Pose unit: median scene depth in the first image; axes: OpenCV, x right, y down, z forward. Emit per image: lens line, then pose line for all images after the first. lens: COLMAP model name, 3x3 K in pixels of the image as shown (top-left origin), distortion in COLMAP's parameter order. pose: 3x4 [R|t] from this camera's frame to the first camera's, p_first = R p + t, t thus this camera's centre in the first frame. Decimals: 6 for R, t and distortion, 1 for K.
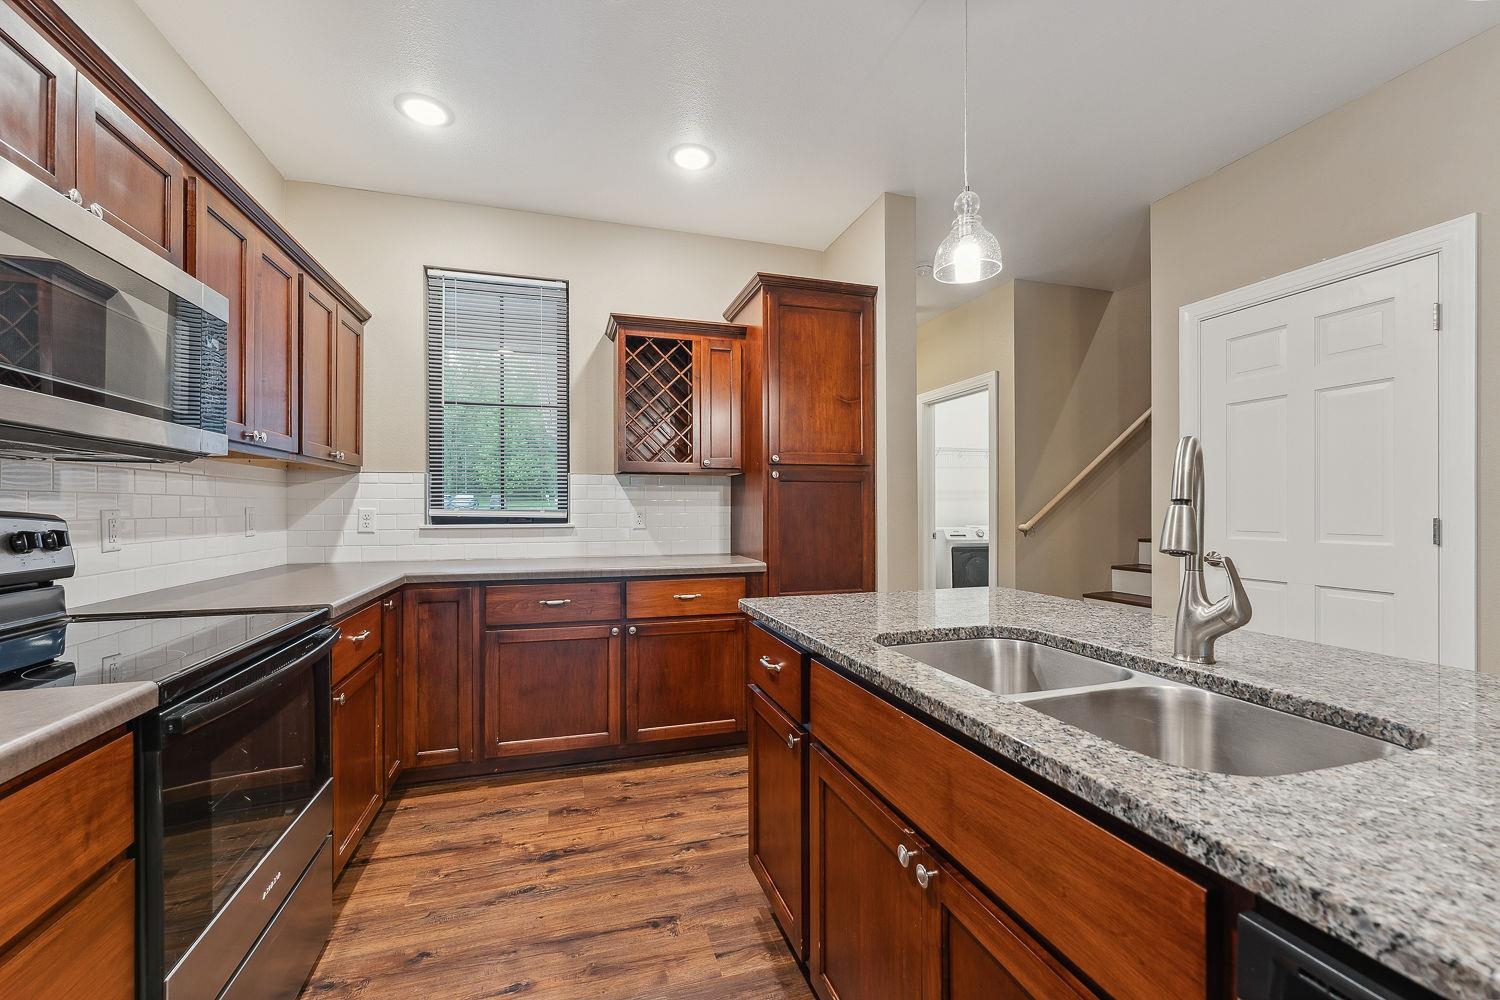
lens RADIAL K [[602.3, 0, 748.1], [0, 602.3, 503.8], [0, 0, 1]] dist [-0.000674, 0.000107]
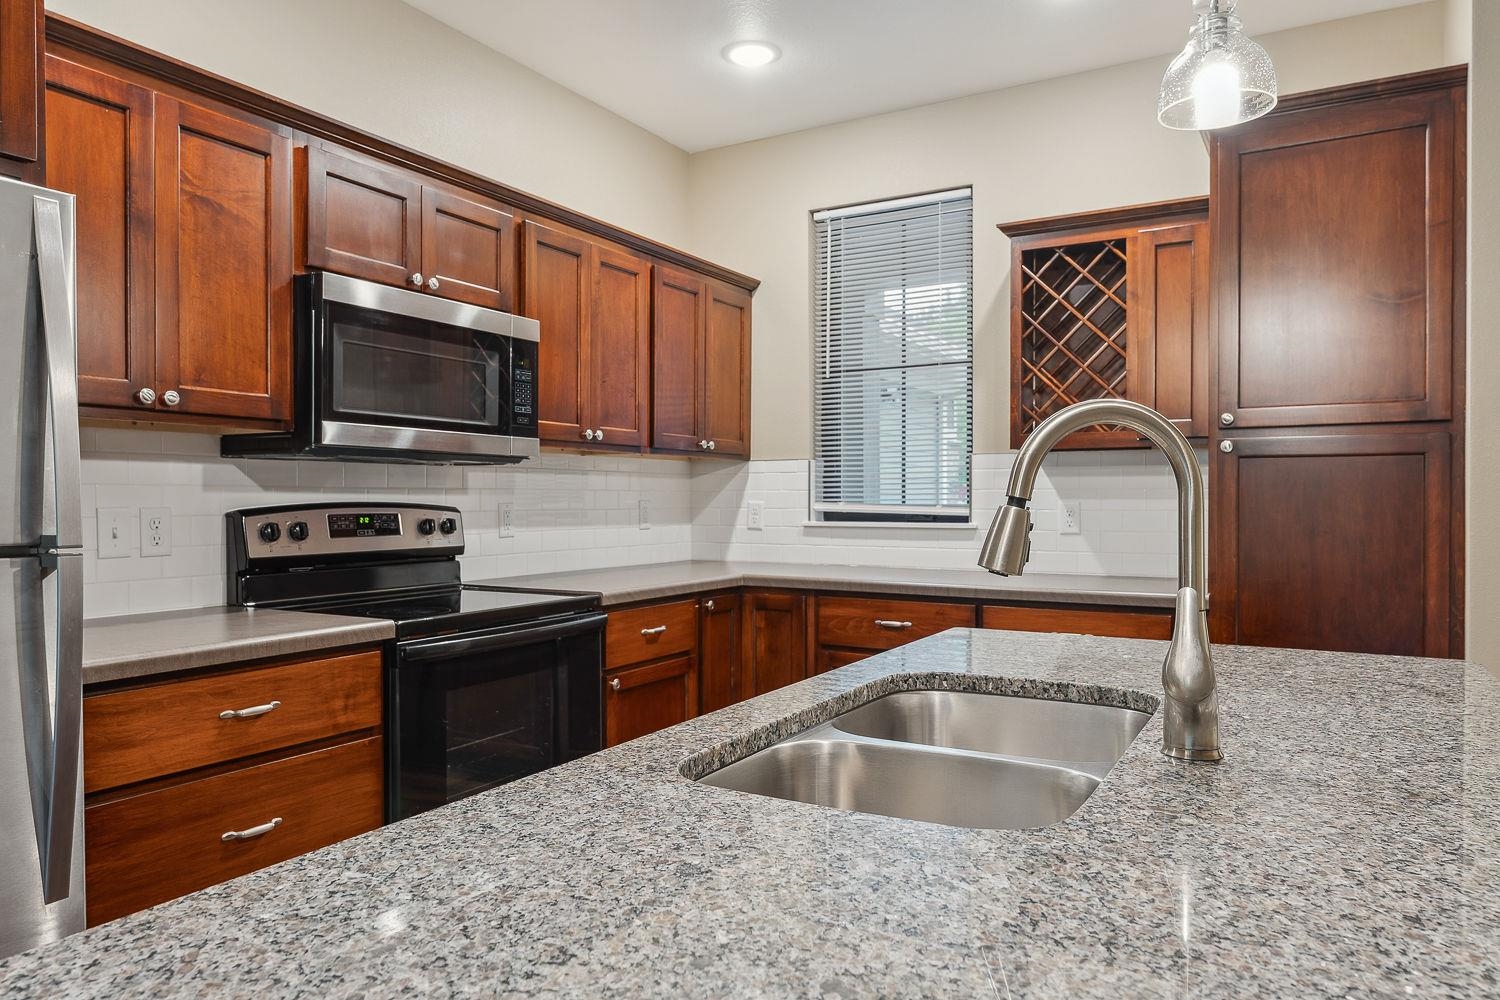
lens RADIAL K [[1003.3, 0, 750.8], [0, 1003.3, 499.9], [0, 0, 1]] dist [0.003226, -0.000648]
pose [[0.682392, 0.001751, -0.730984, 0.456425], [0.003707, 0.999976, 0.005855, -0.003575], [0.730977, -0.006705, 0.682369, -0.011037]]
